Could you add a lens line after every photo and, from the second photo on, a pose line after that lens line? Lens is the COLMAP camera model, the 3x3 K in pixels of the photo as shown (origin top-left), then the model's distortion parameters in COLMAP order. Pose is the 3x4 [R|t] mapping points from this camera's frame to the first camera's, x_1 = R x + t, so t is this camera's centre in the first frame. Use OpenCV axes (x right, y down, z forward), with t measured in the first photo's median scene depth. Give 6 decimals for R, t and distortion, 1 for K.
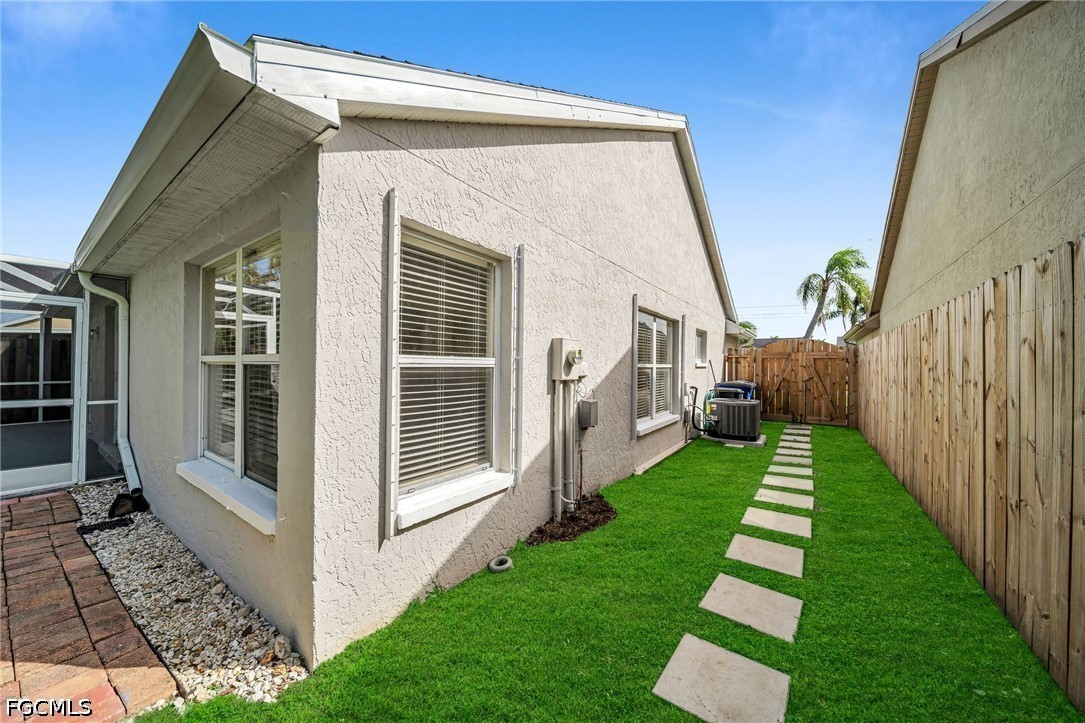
lens RADIAL K [[383.1, 0, 539.1], [0, 383.1, 361.9], [0, 0, 1]] dist [-0.001244, -0.000517]
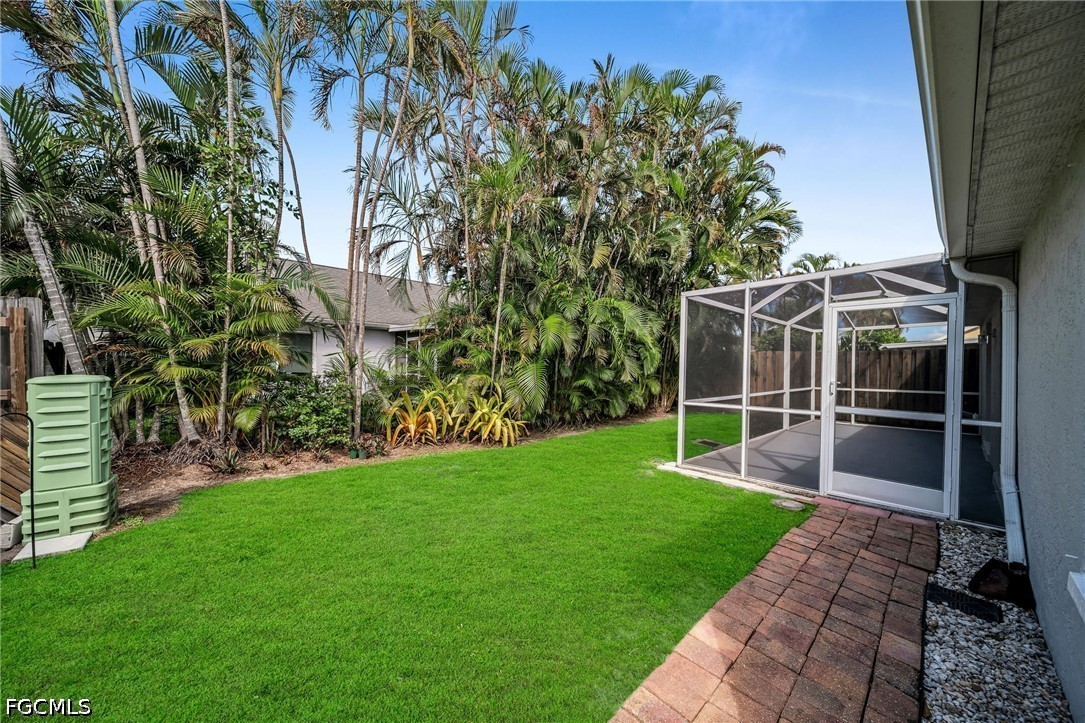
lens RADIAL K [[383.1, 0, 539.3], [0, 383.1, 365.0], [0, 0, 1]] dist [-0.001244, -0.000517]
pose [[-0.199252, -0.012094, -0.979874, -0.245715], [-0.007604, 0.999913, -0.010795, 0.005629], [0.979919, 0.005300, -0.199327, 0.324474]]
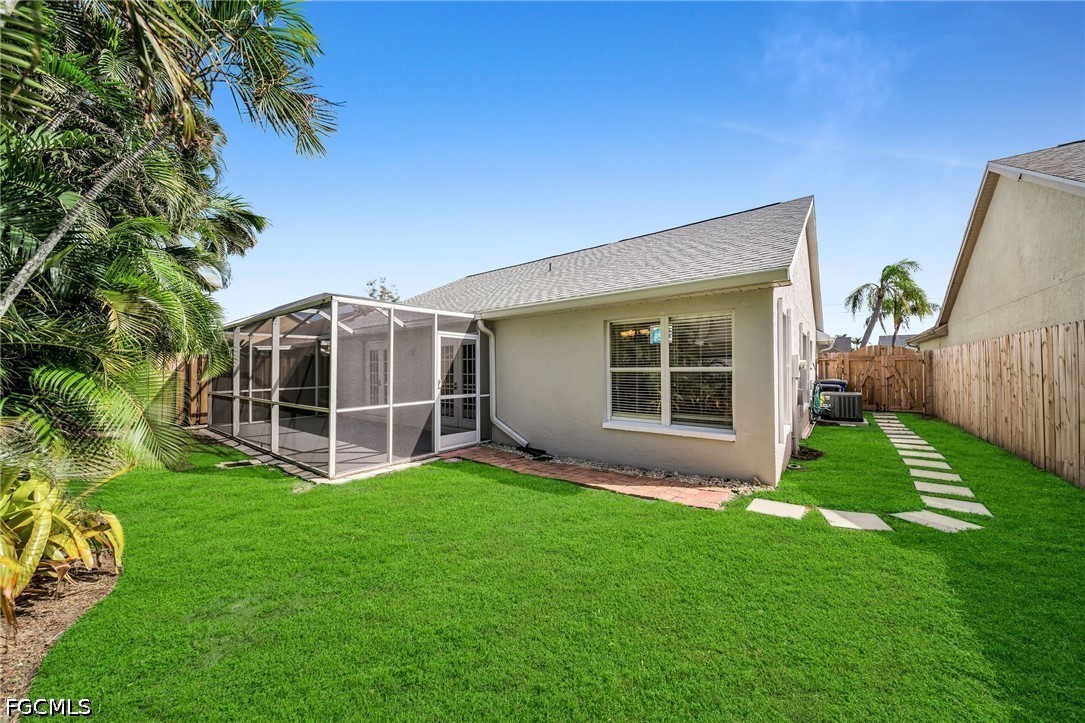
lens RADIAL K [[383.1, 0, 538.5], [0, 383.1, 362.2], [0, 0, 1]] dist [-0.001244, -0.000517]
pose [[0.998600, -0.016614, -0.050215, -0.914810], [0.016224, 0.999835, -0.008166, -0.026098], [0.050342, 0.007340, 0.998705, -0.756666]]
